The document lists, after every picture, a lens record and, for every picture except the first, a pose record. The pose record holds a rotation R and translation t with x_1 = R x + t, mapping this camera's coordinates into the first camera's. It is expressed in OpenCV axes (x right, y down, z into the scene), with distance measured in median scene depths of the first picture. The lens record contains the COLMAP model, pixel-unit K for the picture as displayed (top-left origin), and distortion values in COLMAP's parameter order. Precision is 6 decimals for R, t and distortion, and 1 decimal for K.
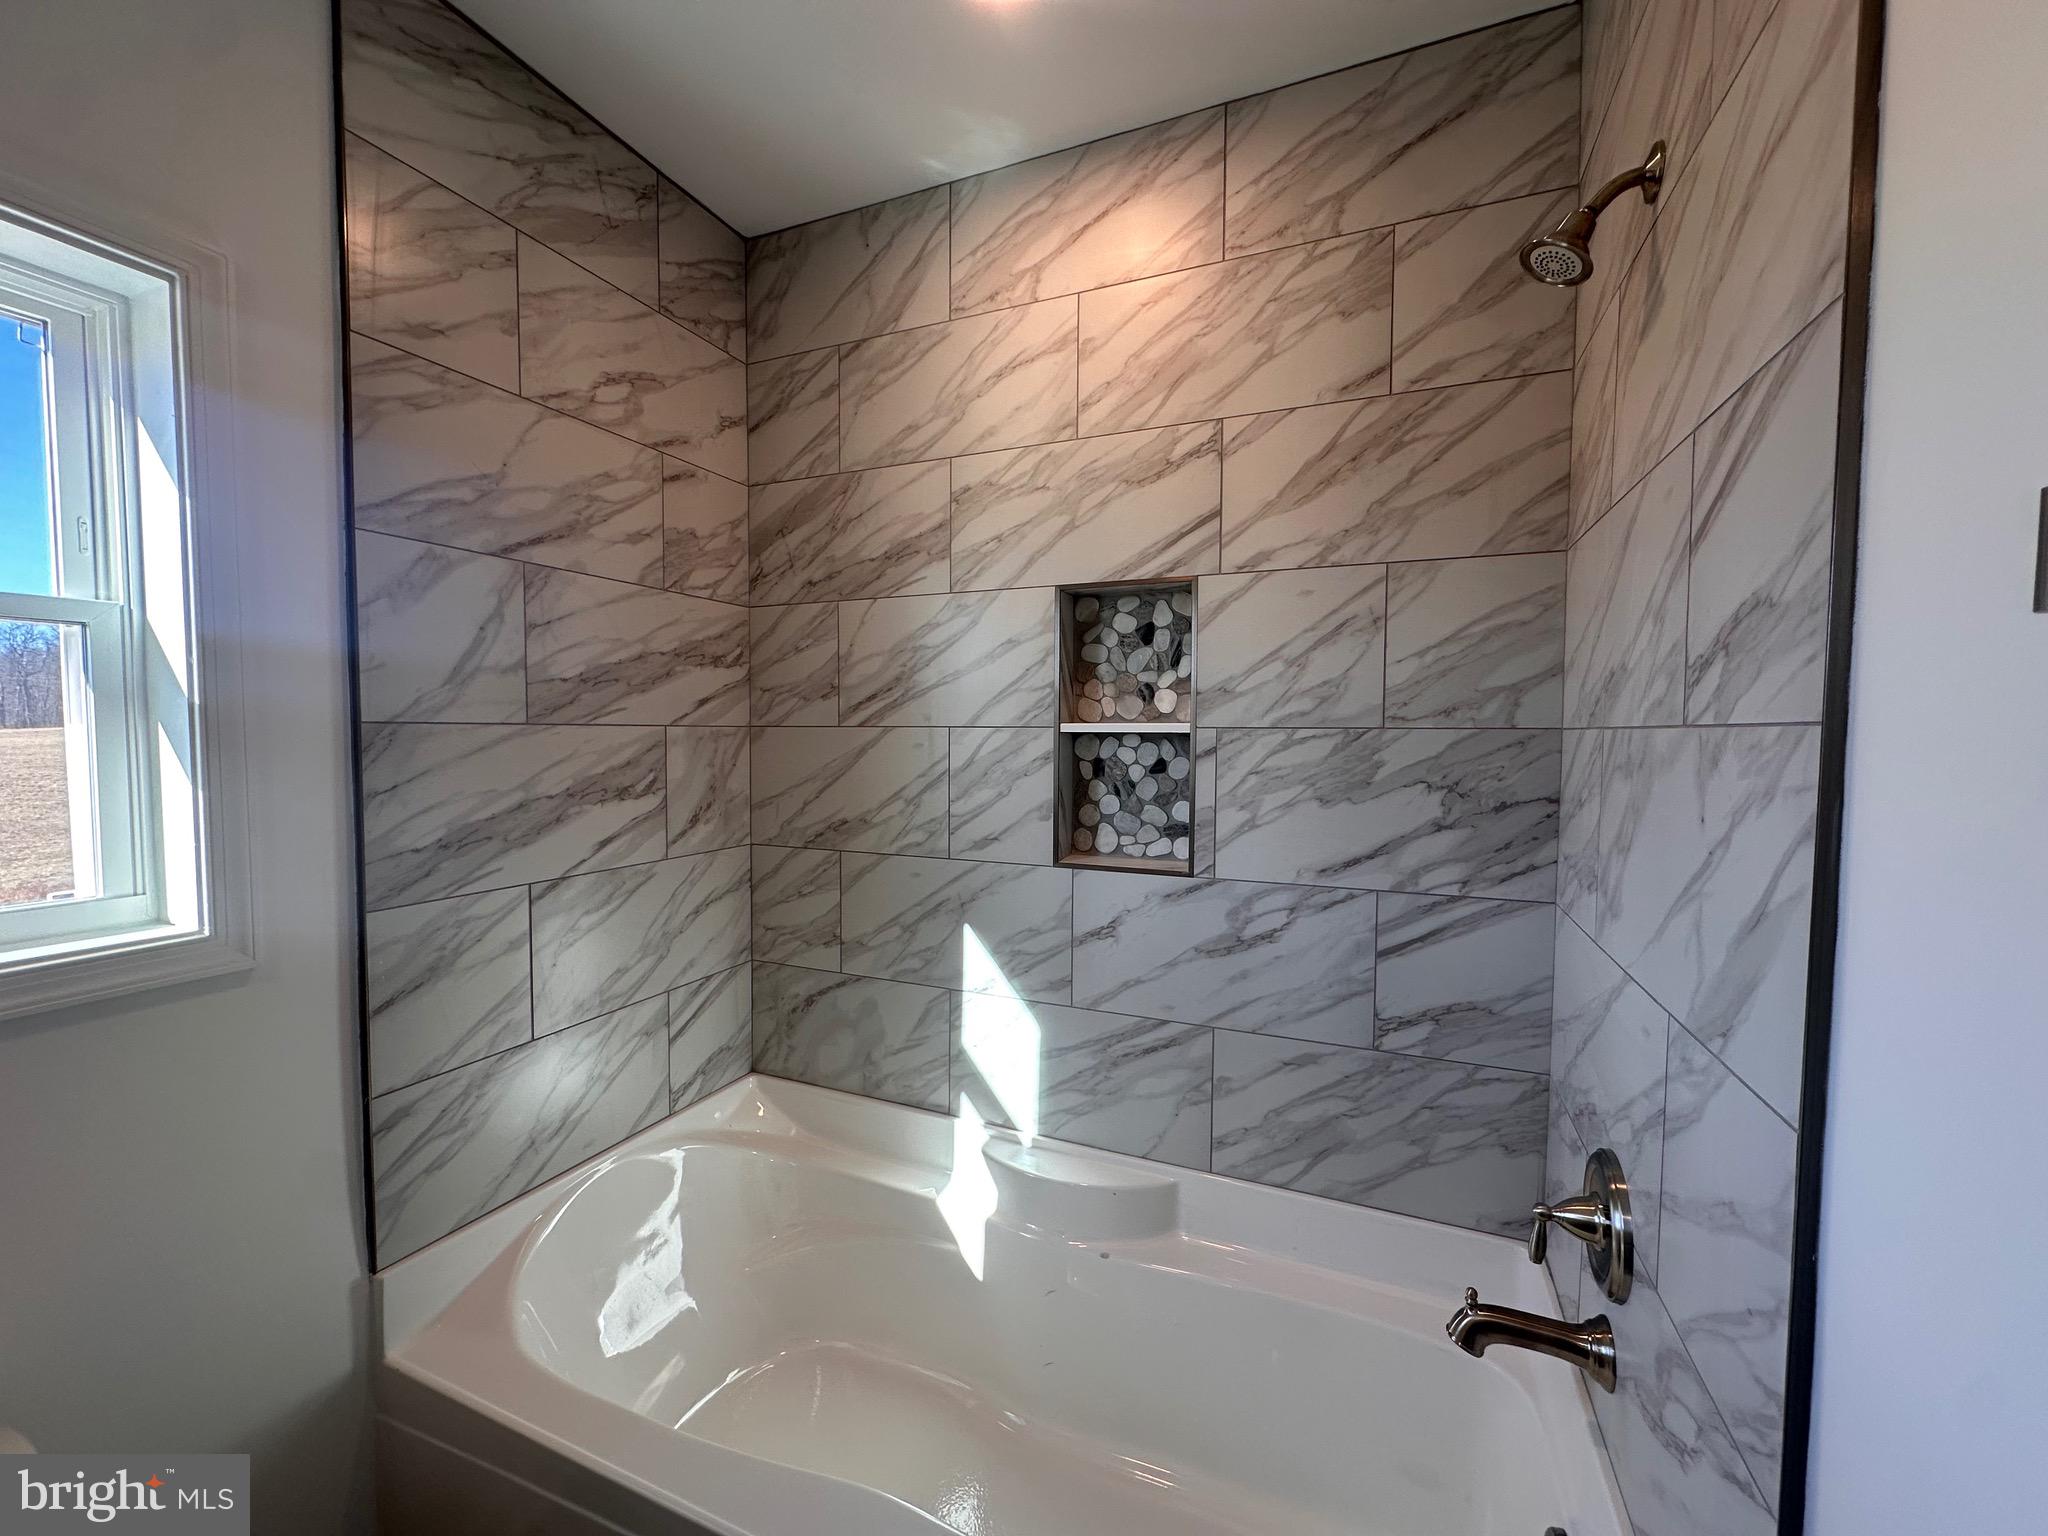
lens RADIAL K [[807.4, 0, 1028.9], [0, 807.4, 760.8], [0, 0, 1]] dist [-0.005191, 0.000317]
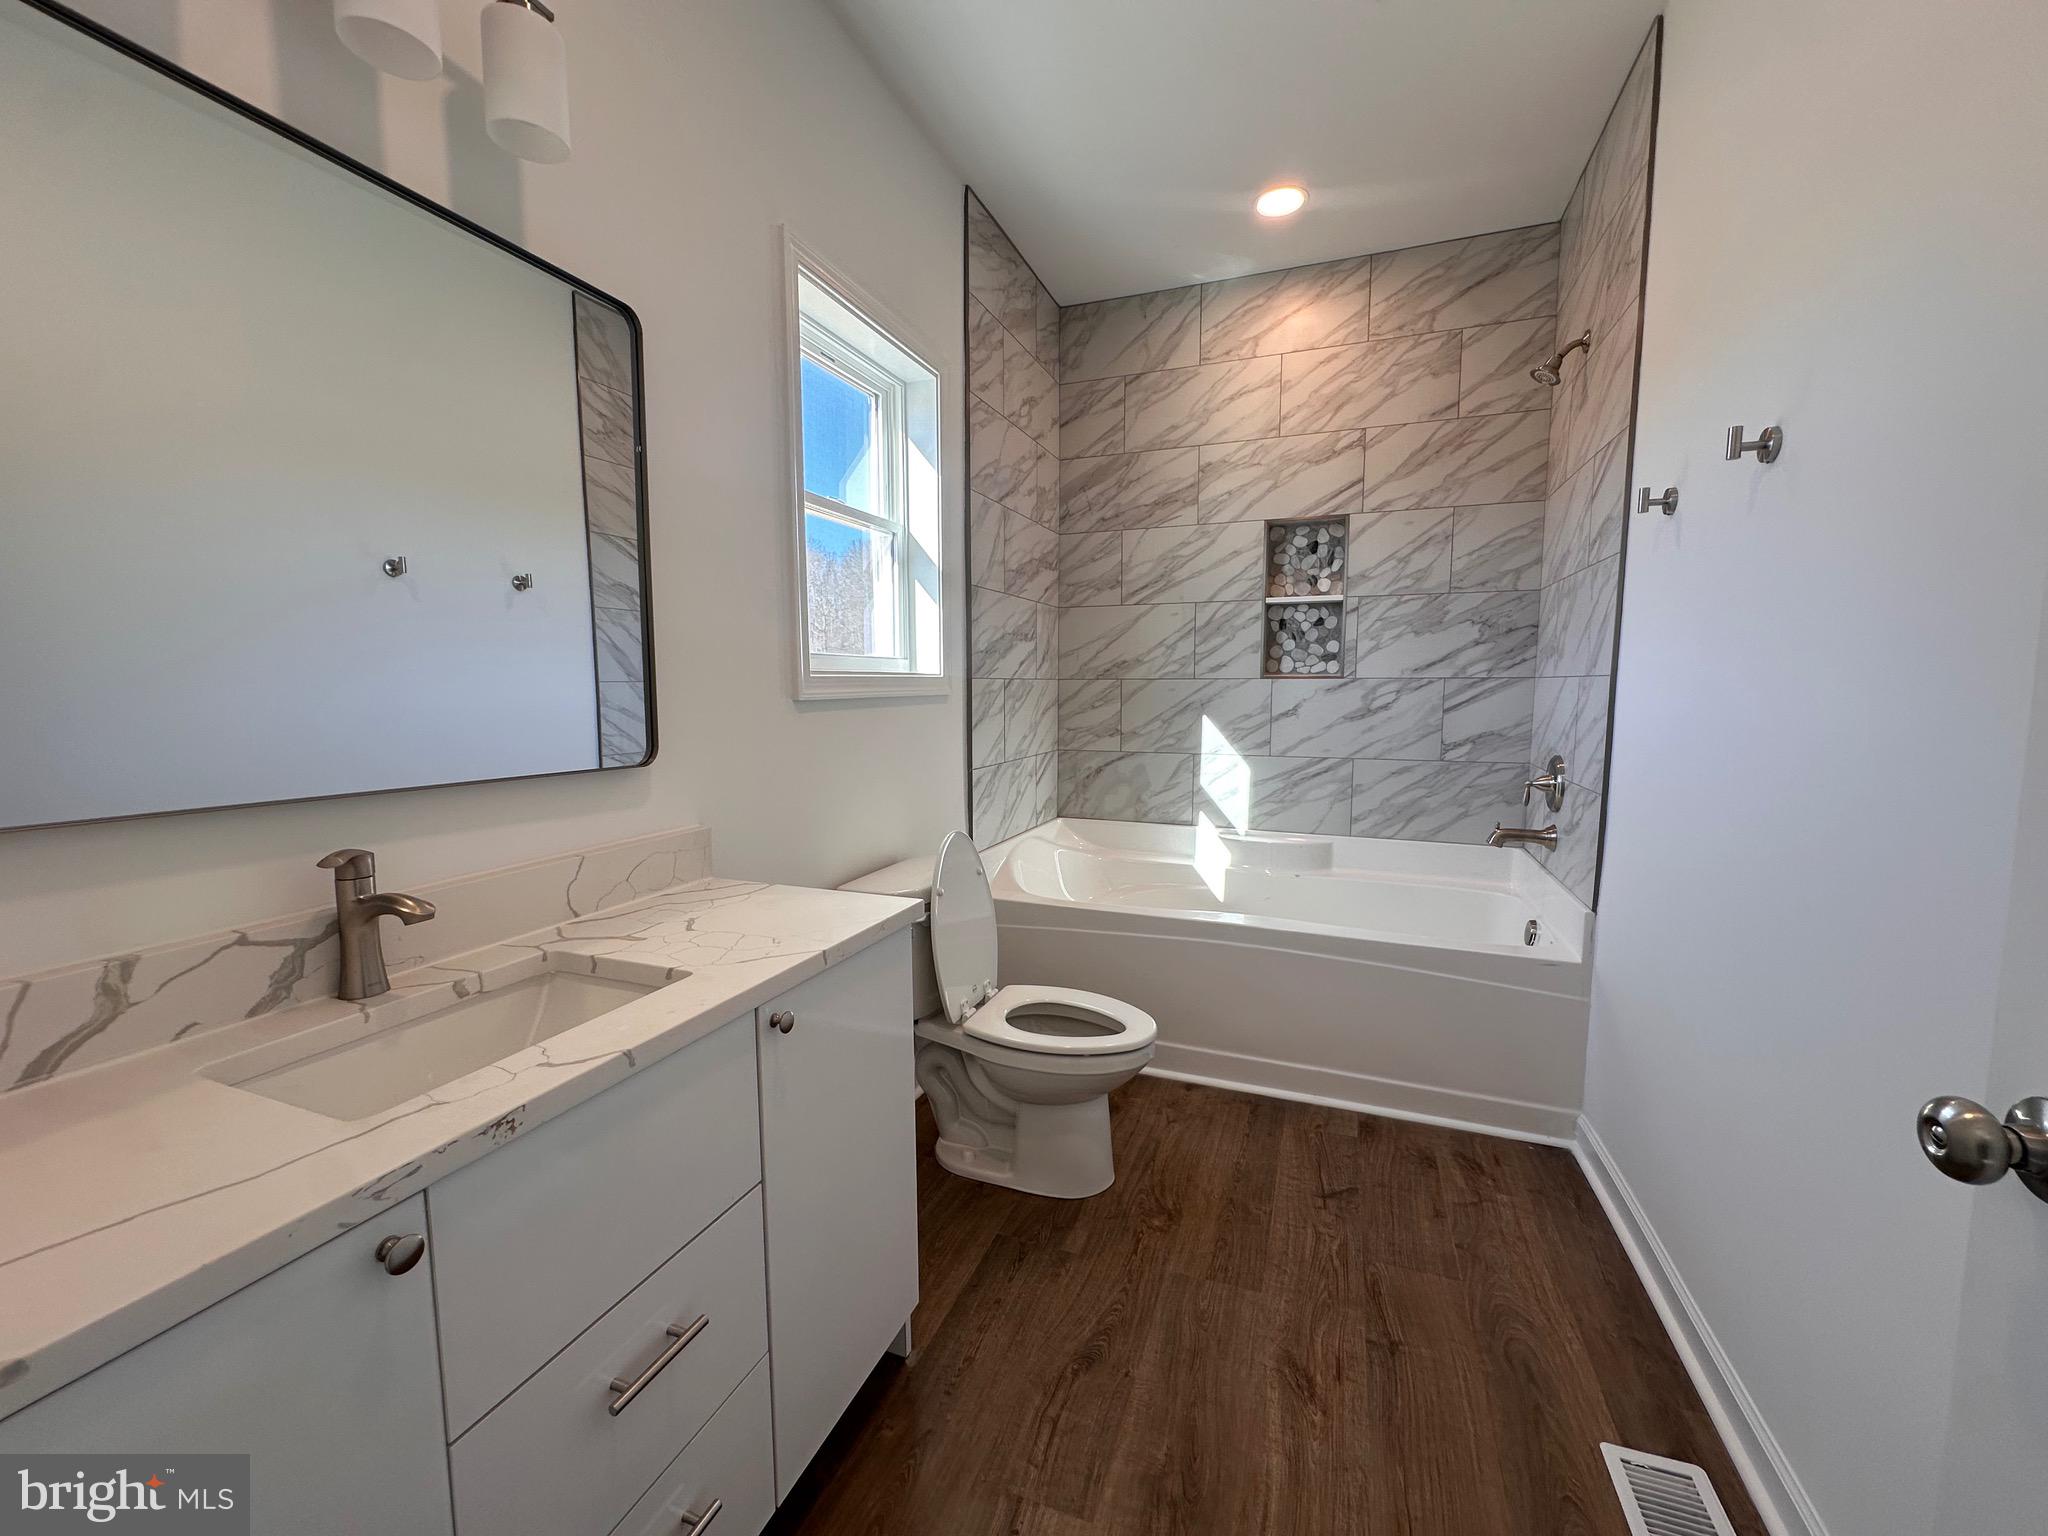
lens RADIAL K [[807.4, 0, 1029.6], [0, 807.4, 761.1], [0, 0, 1]] dist [-0.005191, 0.000317]
pose [[0.999411, -0.010090, 0.032810, -0.584442], [0.008165, 0.998267, 0.058270, 0.220970], [-0.033341, -0.057967, 0.997762, -0.847354]]
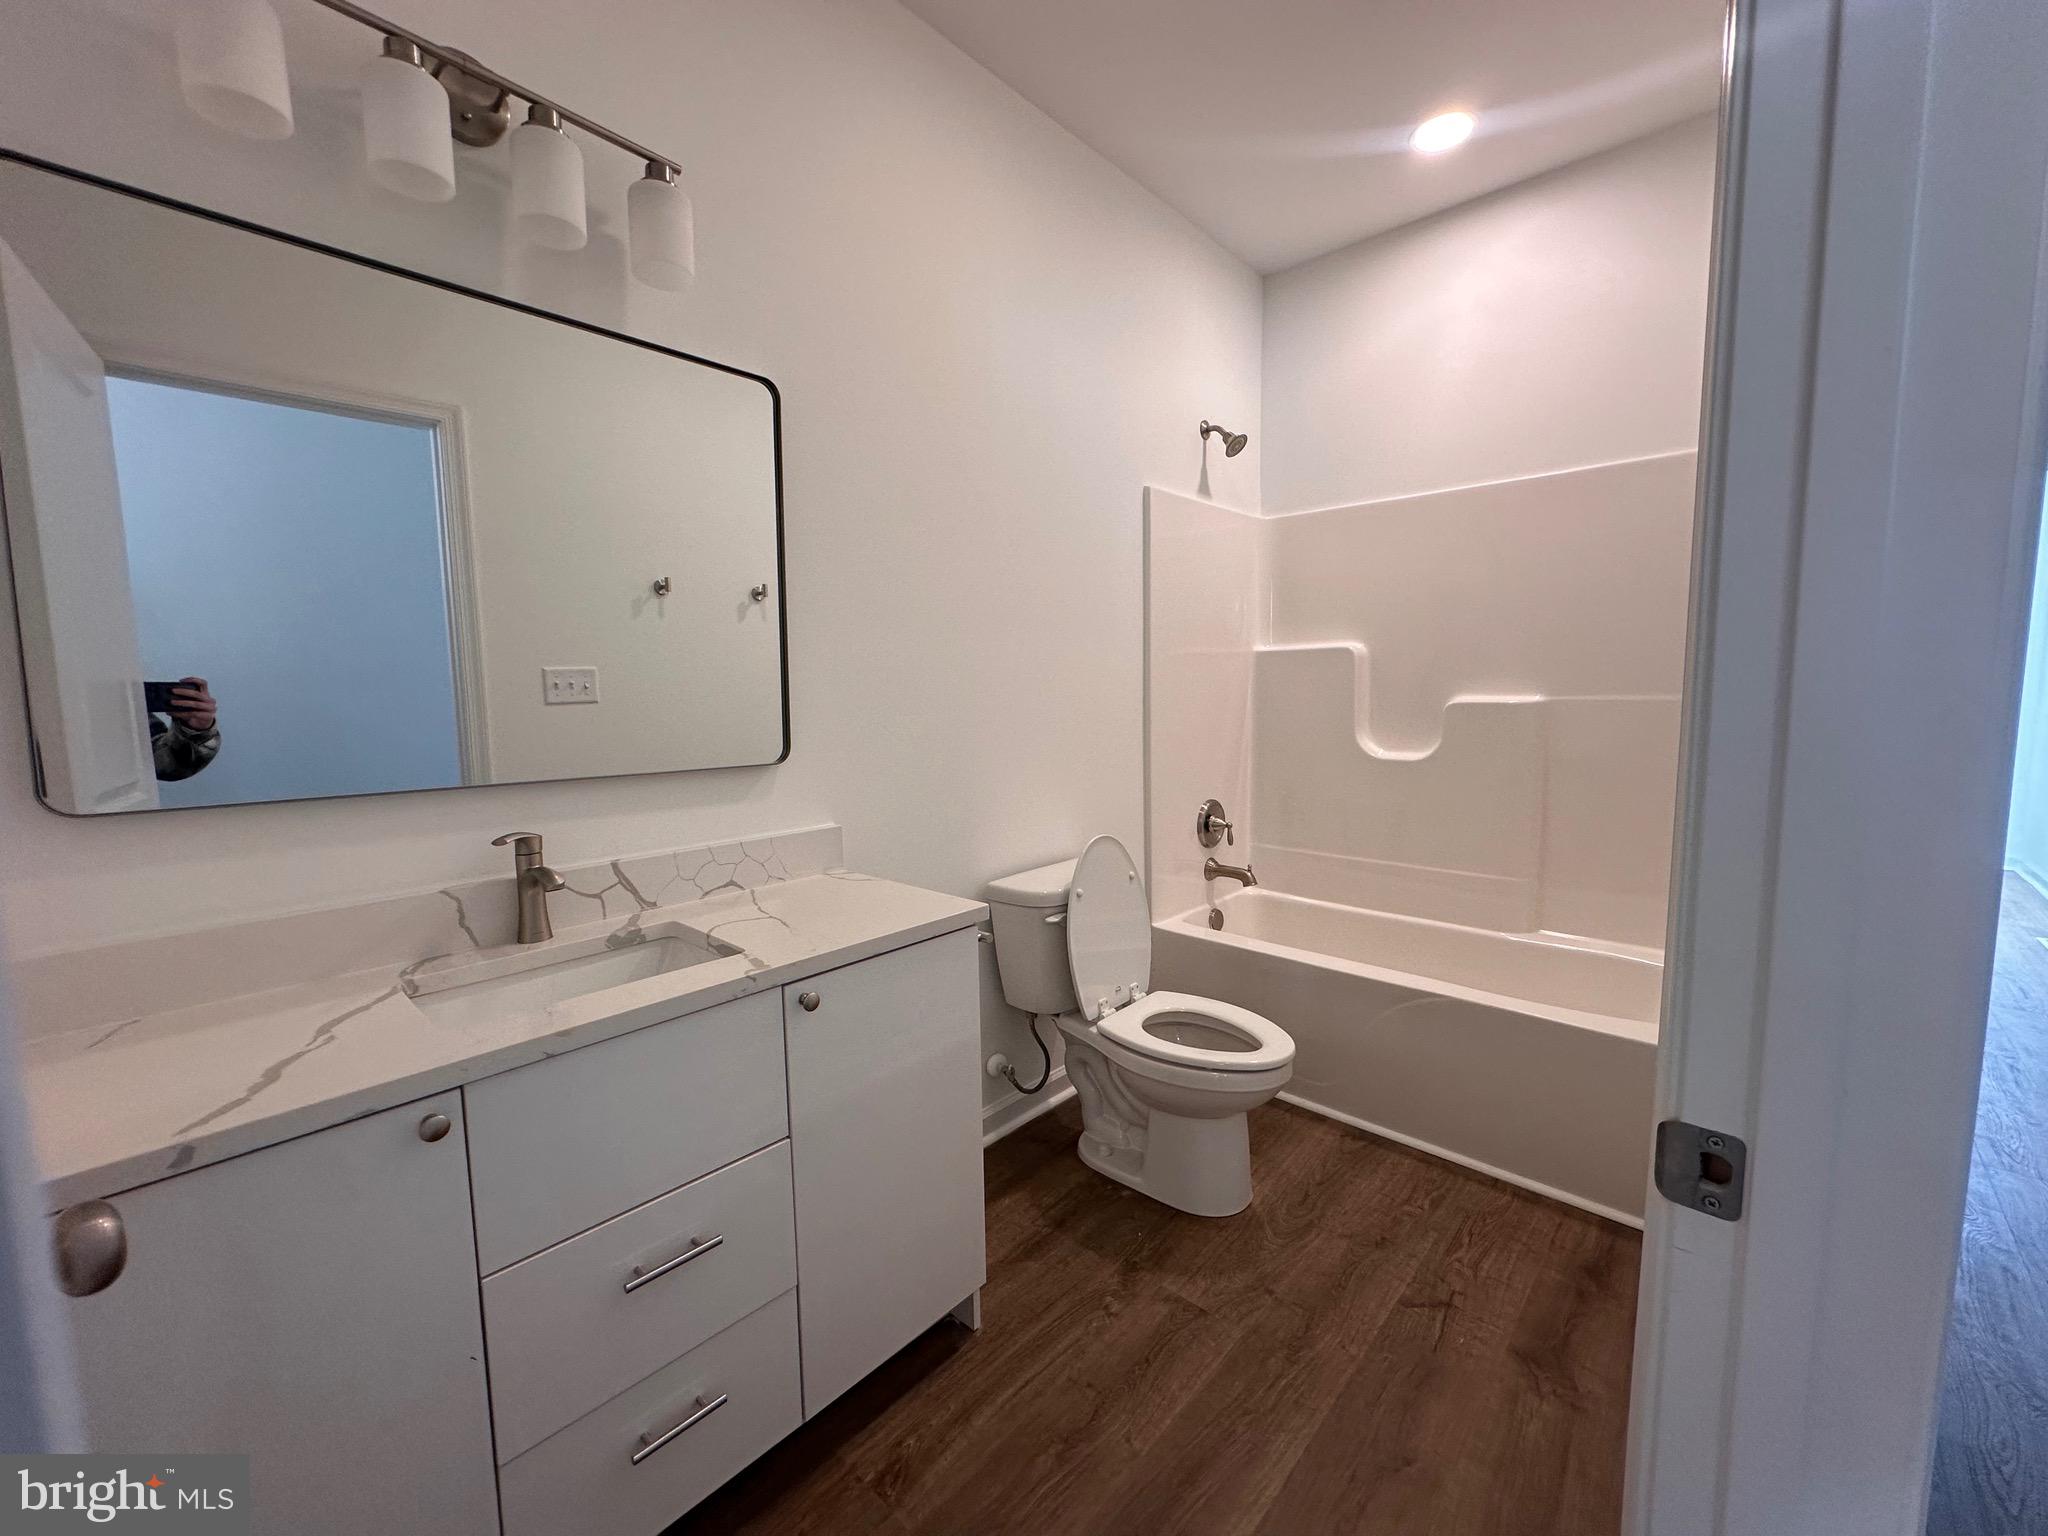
lens RADIAL K [[807.4, 0, 1054.2], [0, 807.4, 766.9], [0, 0, 1]] dist [-0.005191, 0.000317]
pose [[0.951992, -0.001853, -0.306119, -0.332868], [0.021415, 0.997935, 0.060556, 0.216268], [0.305374, -0.064204, 0.950065, -0.829953]]
